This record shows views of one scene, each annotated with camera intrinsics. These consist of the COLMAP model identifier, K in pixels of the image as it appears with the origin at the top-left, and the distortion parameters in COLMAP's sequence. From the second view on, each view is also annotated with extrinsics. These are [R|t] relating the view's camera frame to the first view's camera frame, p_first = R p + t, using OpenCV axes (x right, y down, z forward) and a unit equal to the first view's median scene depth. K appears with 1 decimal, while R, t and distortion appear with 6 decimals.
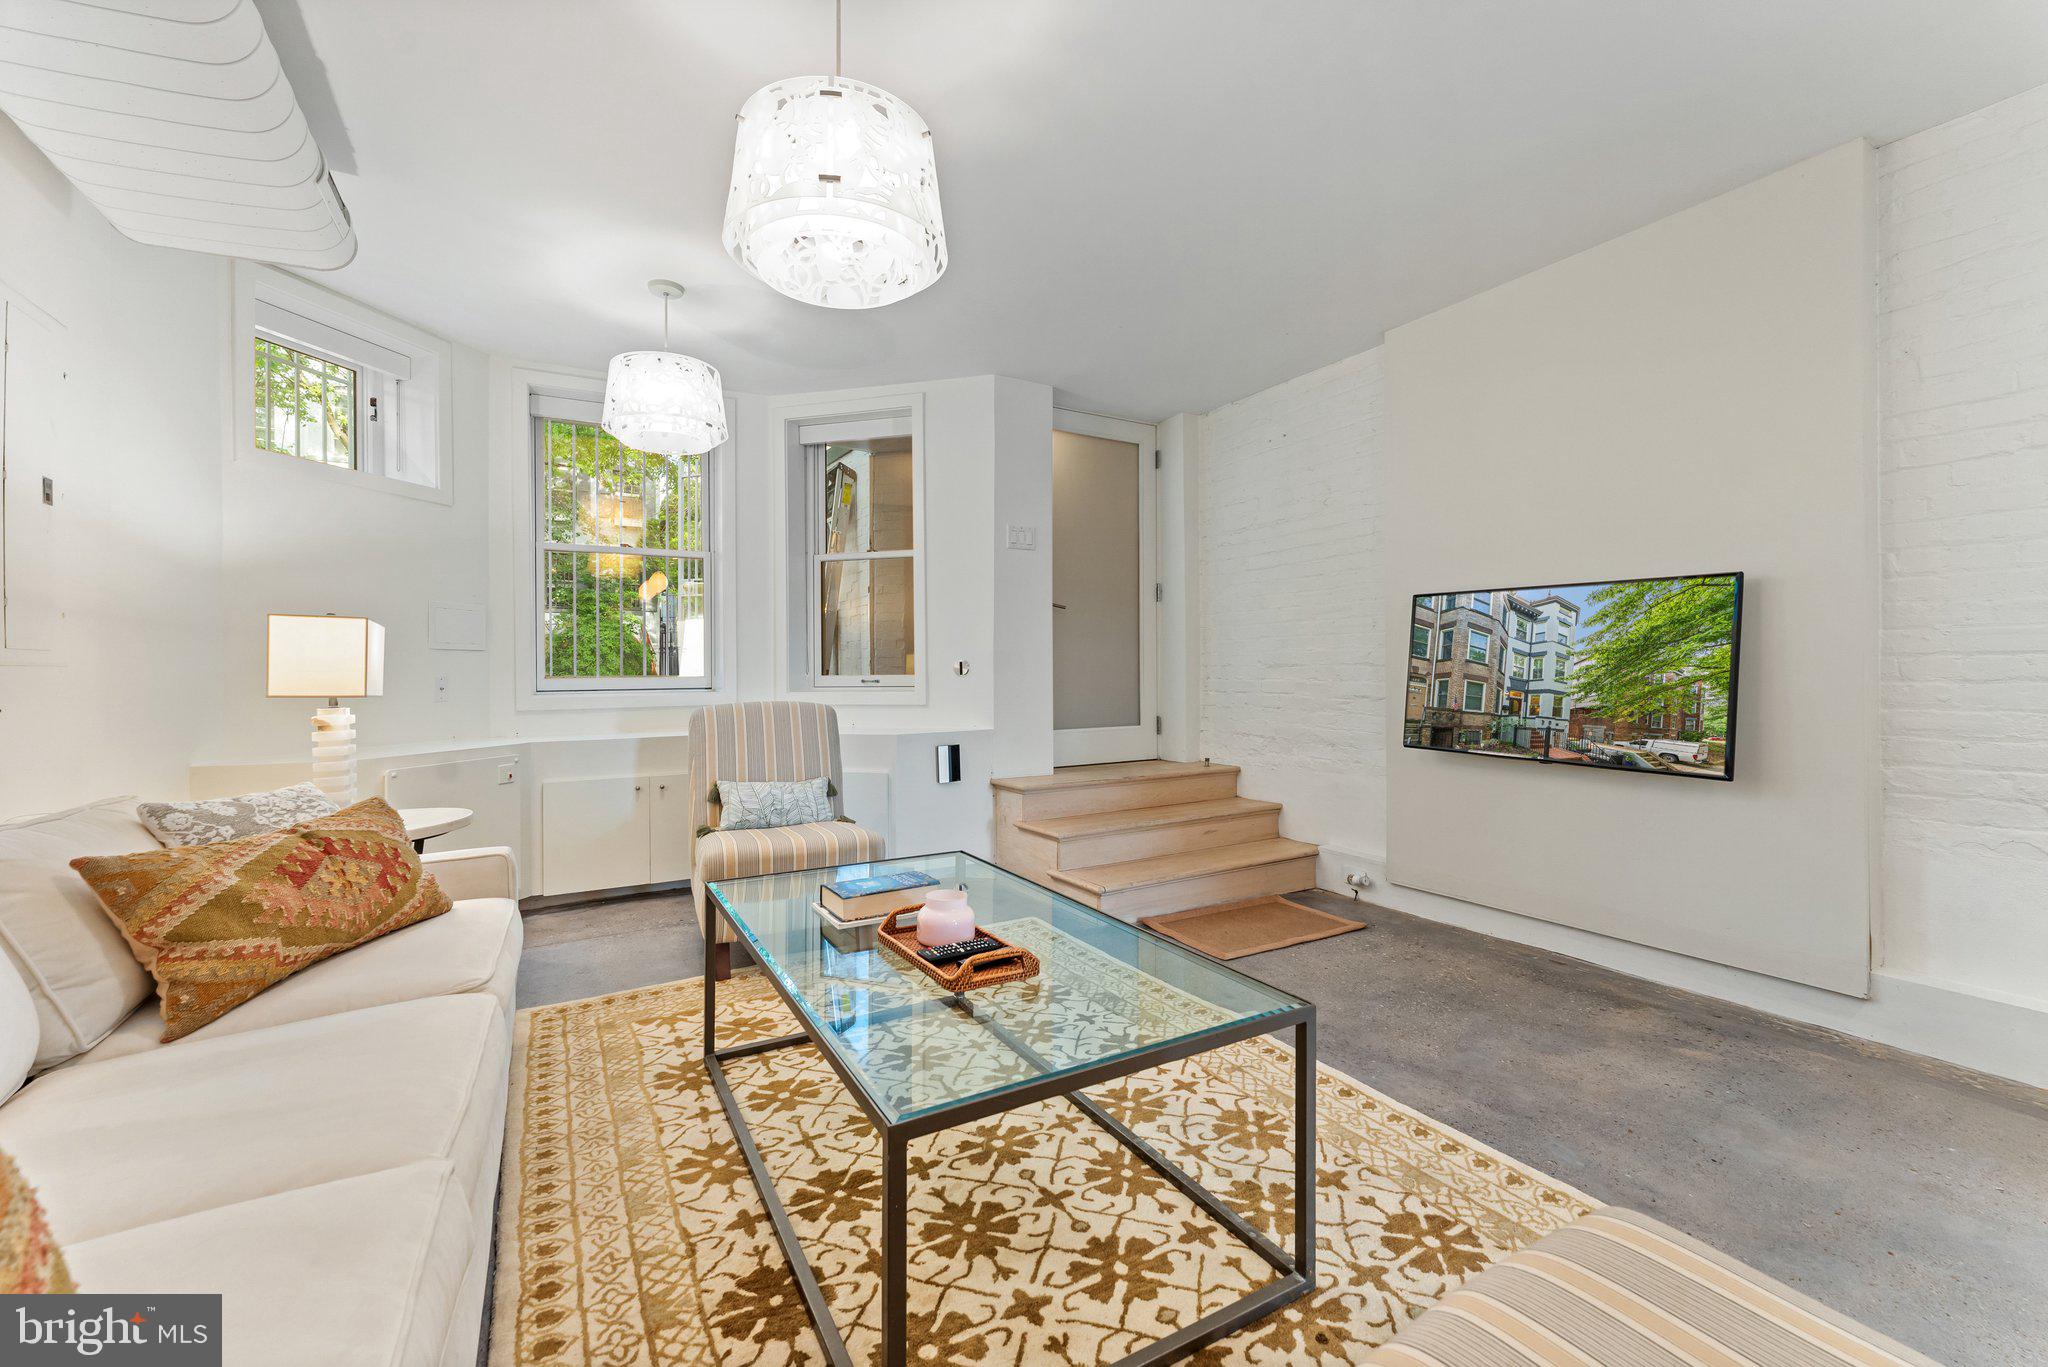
lens RADIAL K [[847.3, 0, 1024.0], [0, 847.3, 683.5], [0, 0, 1]] dist [0.000164, -0.000169]
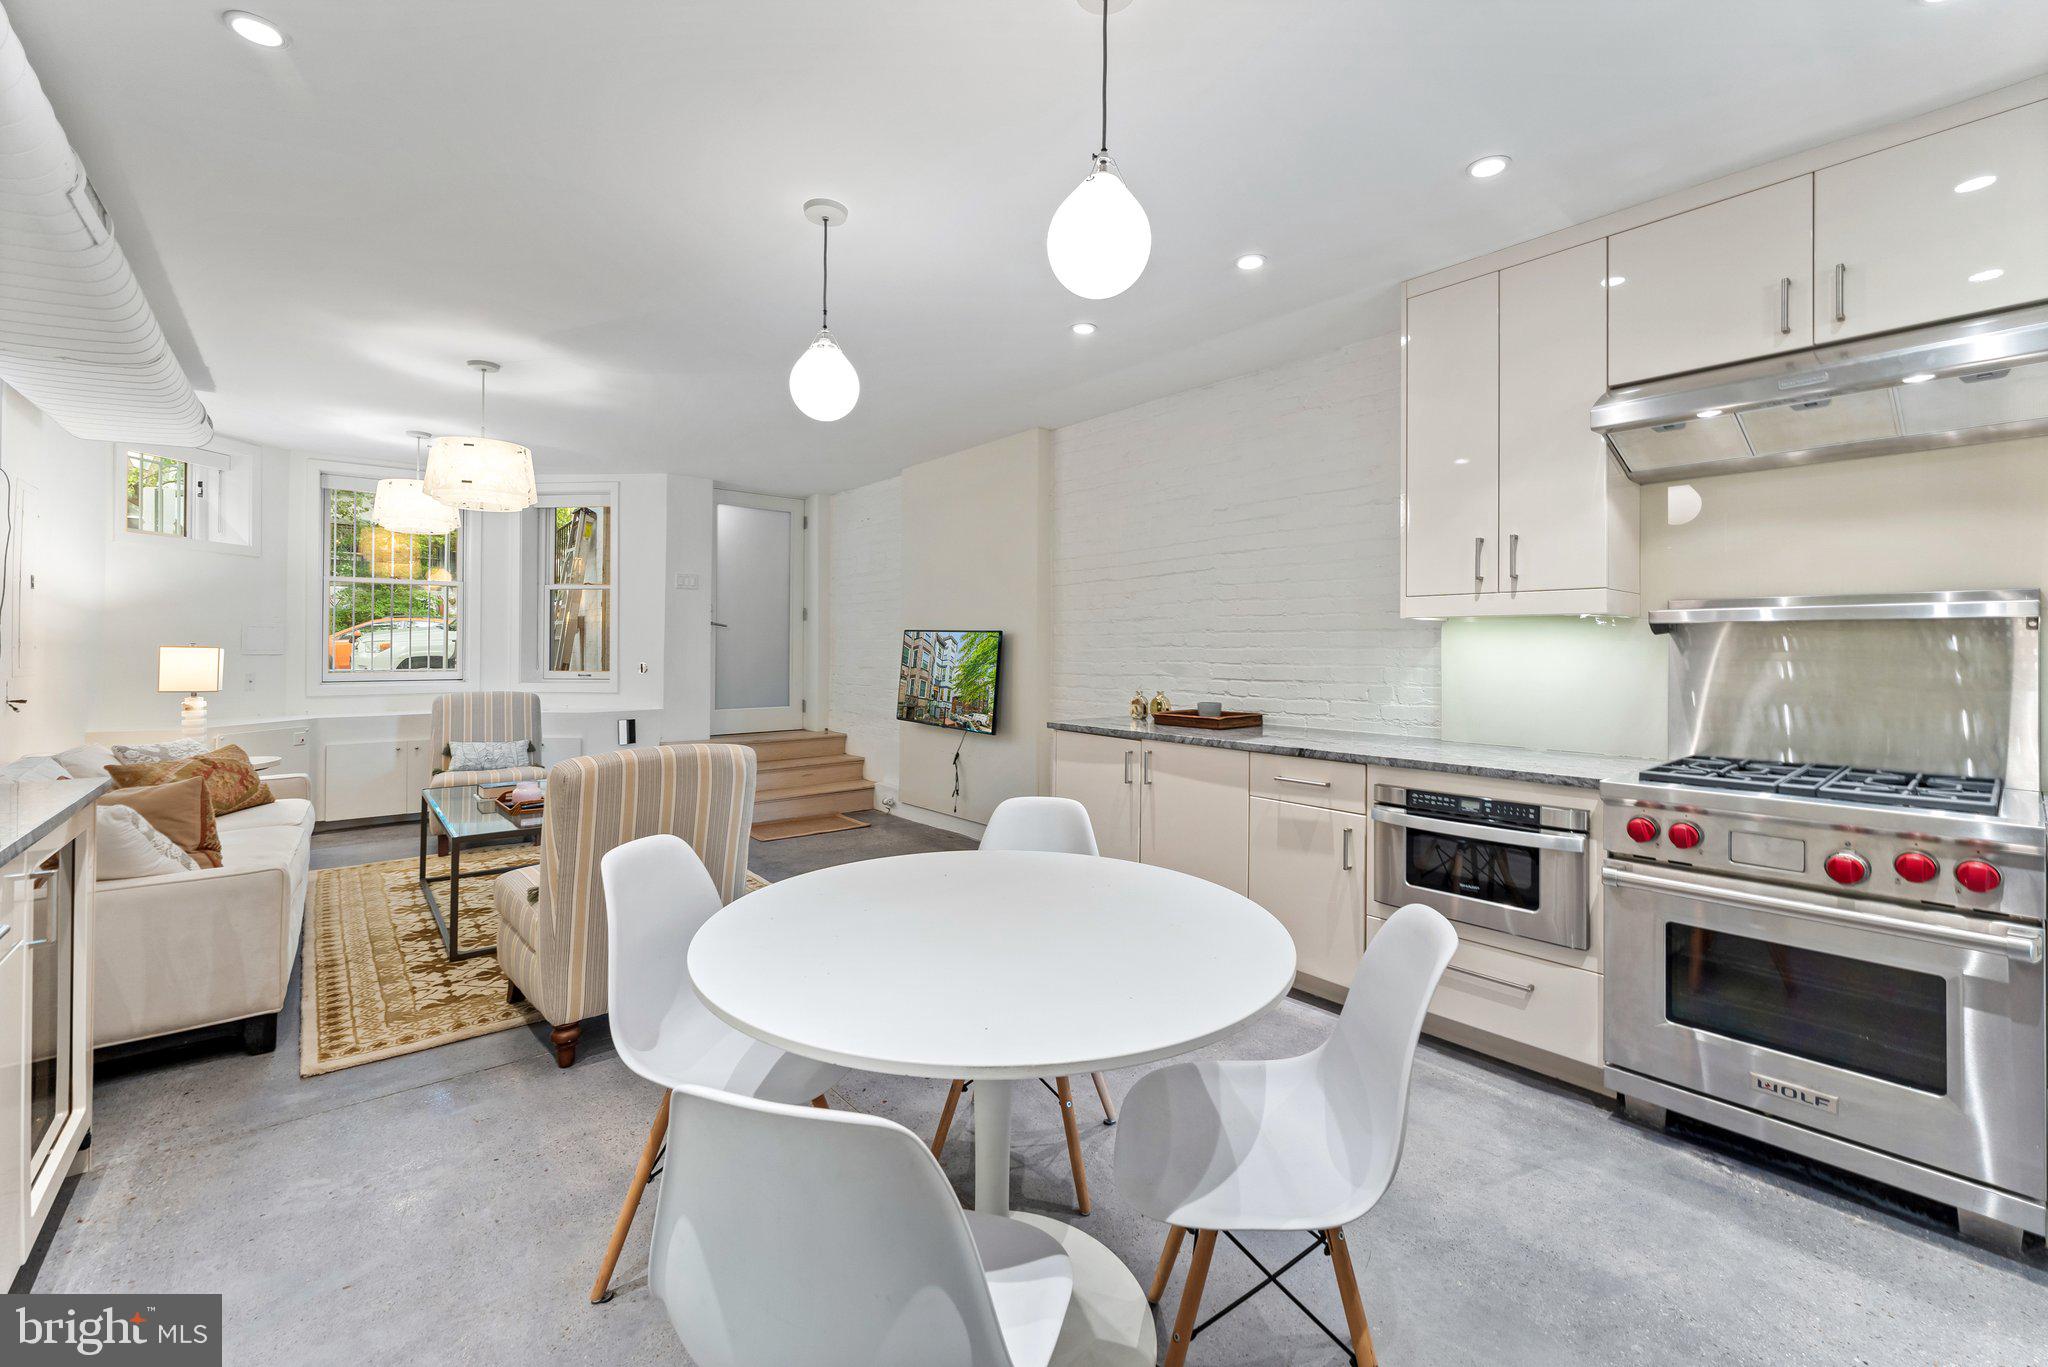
lens RADIAL K [[862.0, 0, 1022.3], [0, 862.0, 650.1], [0, 0, 1]] dist [0.000054, 0.000380]
pose [[0.986315, 0.009121, 0.164621, 0.448555], [-0.007055, 0.999889, -0.013131, -0.045175], [-0.164722, 0.011789, 0.986270, -0.807223]]
